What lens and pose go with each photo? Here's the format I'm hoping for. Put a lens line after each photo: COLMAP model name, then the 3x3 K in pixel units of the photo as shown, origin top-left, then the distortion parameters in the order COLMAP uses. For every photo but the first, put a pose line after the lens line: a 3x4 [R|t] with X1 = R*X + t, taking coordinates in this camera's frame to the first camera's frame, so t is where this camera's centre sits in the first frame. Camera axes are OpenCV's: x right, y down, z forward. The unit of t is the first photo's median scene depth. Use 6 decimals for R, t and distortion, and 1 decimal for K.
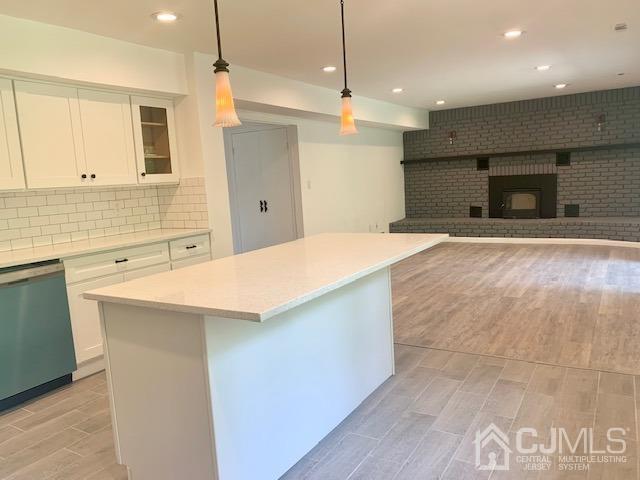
lens RADIAL K [[487.0, 0, 320.0], [0, 487.0, 240.0], [0, 0, 1]] dist [0.010136, 0.006922]
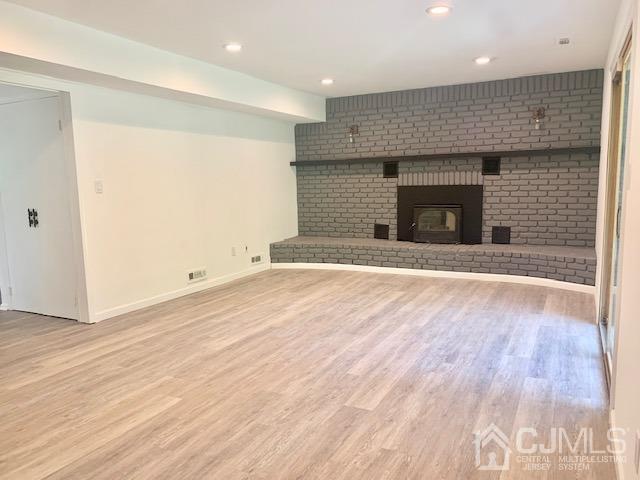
lens RADIAL K [[487.1, 0, 319.2], [0, 487.1, 236.7], [0, 0, 1]] dist [0.084922, -0.129873]
pose [[0.996571, 0.026904, 0.078244, 0.179032], [-0.025484, 0.999493, -0.019090, -0.036395], [-0.078717, 0.017030, 0.996751, 0.271270]]
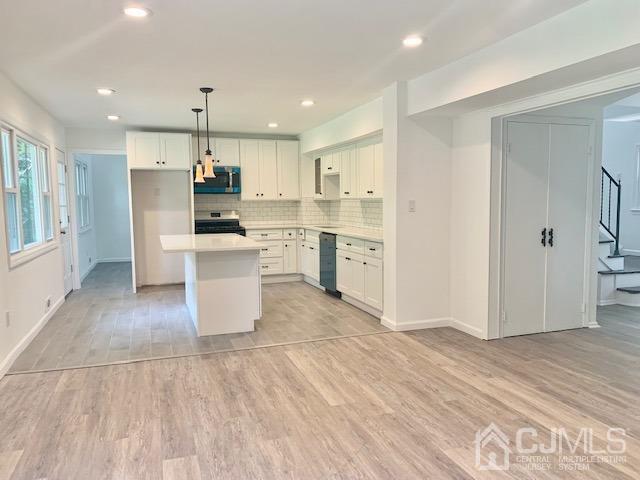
lens RADIAL K [[497.4, 0, 320.0], [0, 497.4, 240.0], [0, 0, 1]] dist [0.024230, -0.001266]
pose [[-0.631698, 0.127616, -0.764638, 0.398521], [-0.050009, 0.977594, 0.204473, -0.131269], [0.773600, 0.167404, -0.611162, 0.829235]]
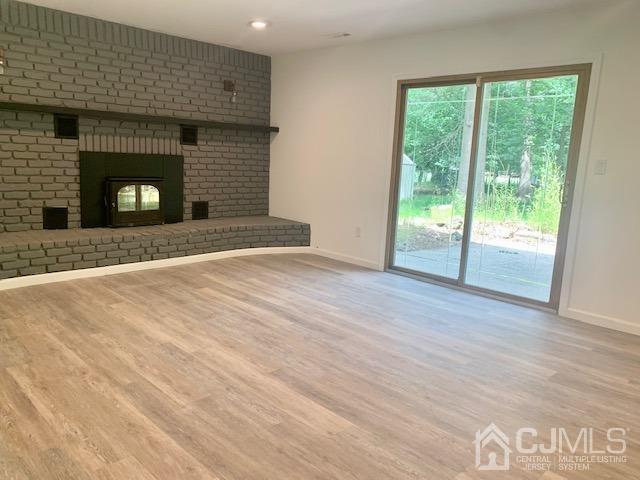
lens RADIAL K [[487.1, 0, 319.2], [0, 487.1, 236.7], [0, 0, 1]] dist [0.084922, -0.129873]
pose [[0.232064, -0.096595, 0.967892, -0.135292], [0.068080, 0.994230, 0.082901, -0.069238], [-0.970315, 0.046656, 0.237301, 0.666928]]
